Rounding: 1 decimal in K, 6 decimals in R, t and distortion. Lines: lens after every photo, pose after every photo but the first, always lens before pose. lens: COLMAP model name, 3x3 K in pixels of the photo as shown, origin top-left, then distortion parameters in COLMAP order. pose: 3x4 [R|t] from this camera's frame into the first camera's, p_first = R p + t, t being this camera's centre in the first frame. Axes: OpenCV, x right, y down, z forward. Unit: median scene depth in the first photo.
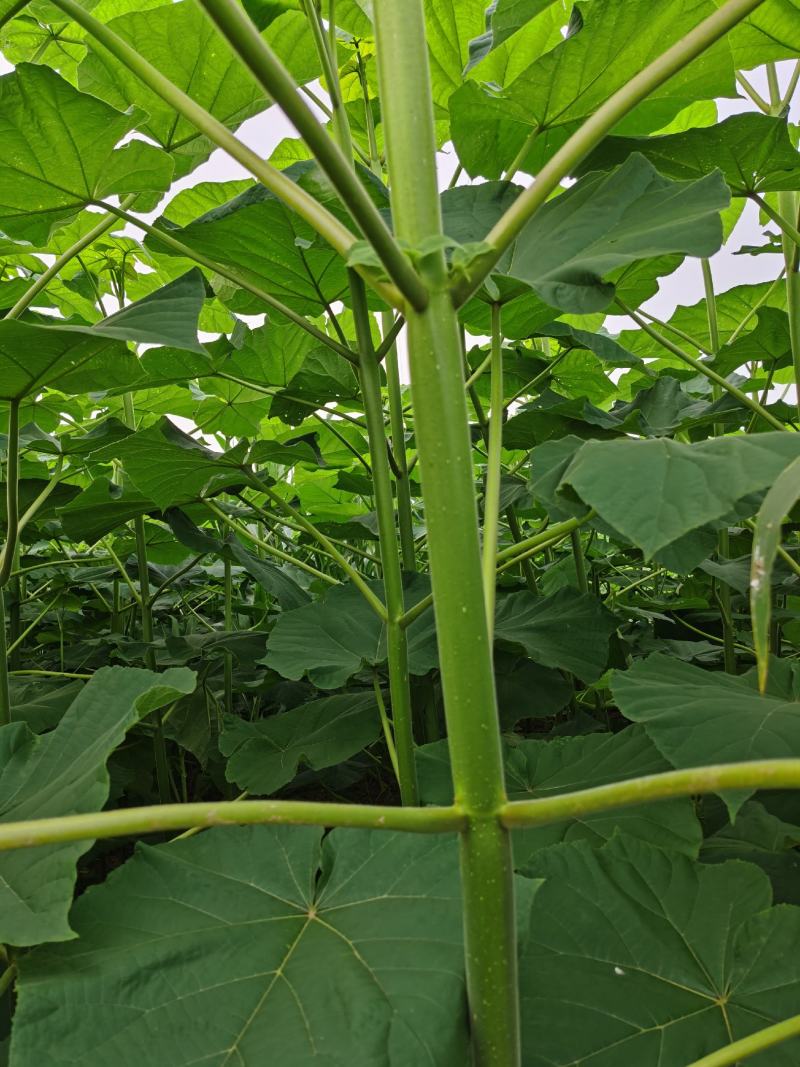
lens RADIAL K [[771.2, 0, 400.0], [0, 771.2, 533.5], [0, 0, 1]] dist [0.004146, -0.029589]
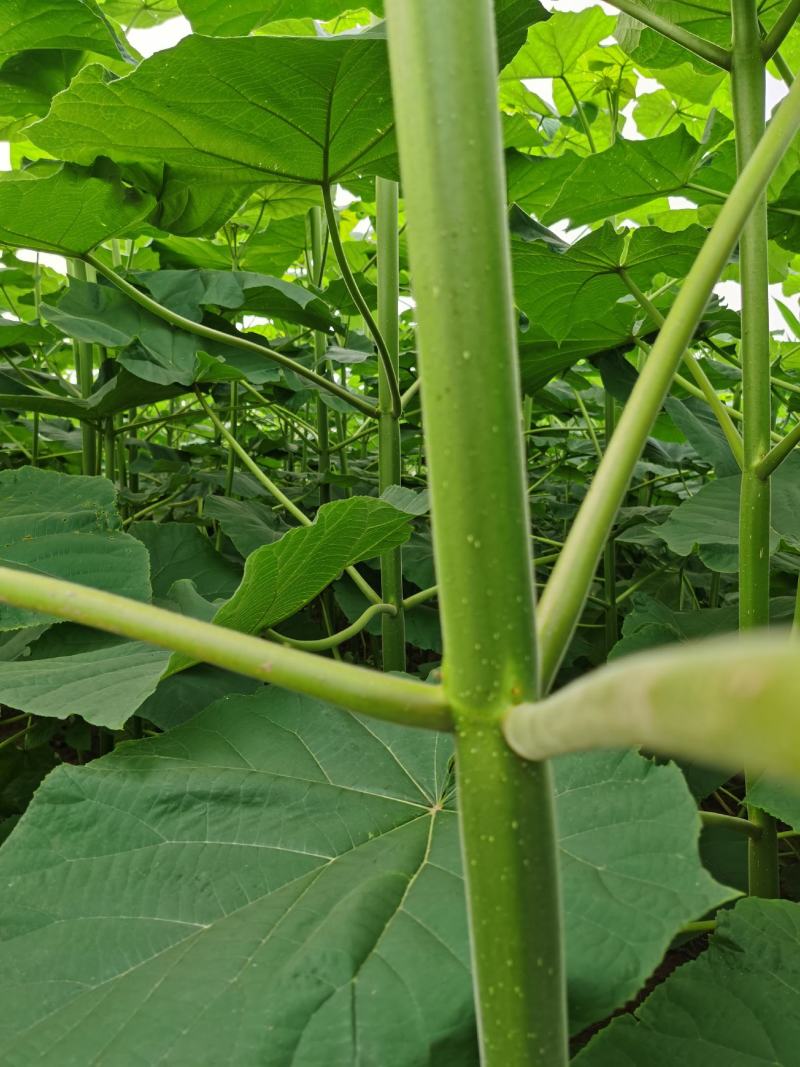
lens RADIAL K [[787.6, 0, 446.5], [0, 787.6, 531.8], [0, 0, 1]] dist [0.013079, 0.004593]
pose [[0.784845, 0.124733, -0.607010, 0.096602], [-0.049265, 0.988992, 0.139526, 0.040167], [0.617731, -0.079602, 0.782350, 0.137805]]
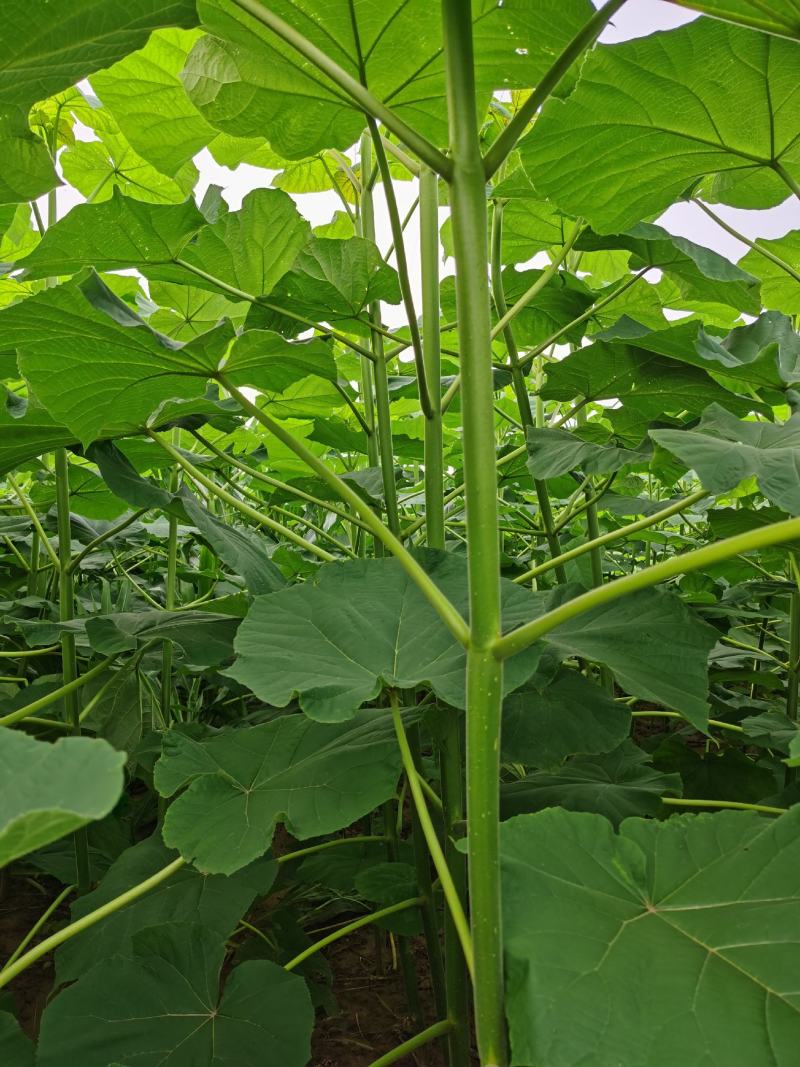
lens RADIAL K [[771.2, 0, 400.0], [0, 771.2, 533.5], [0, 0, 1]] dist [0.004146, -0.029589]
pose [[0.995471, 0.059205, 0.074384, -0.055312], [-0.062196, 0.997319, 0.038565, 0.005992], [-0.071902, -0.043017, 0.996484, 0.207390]]
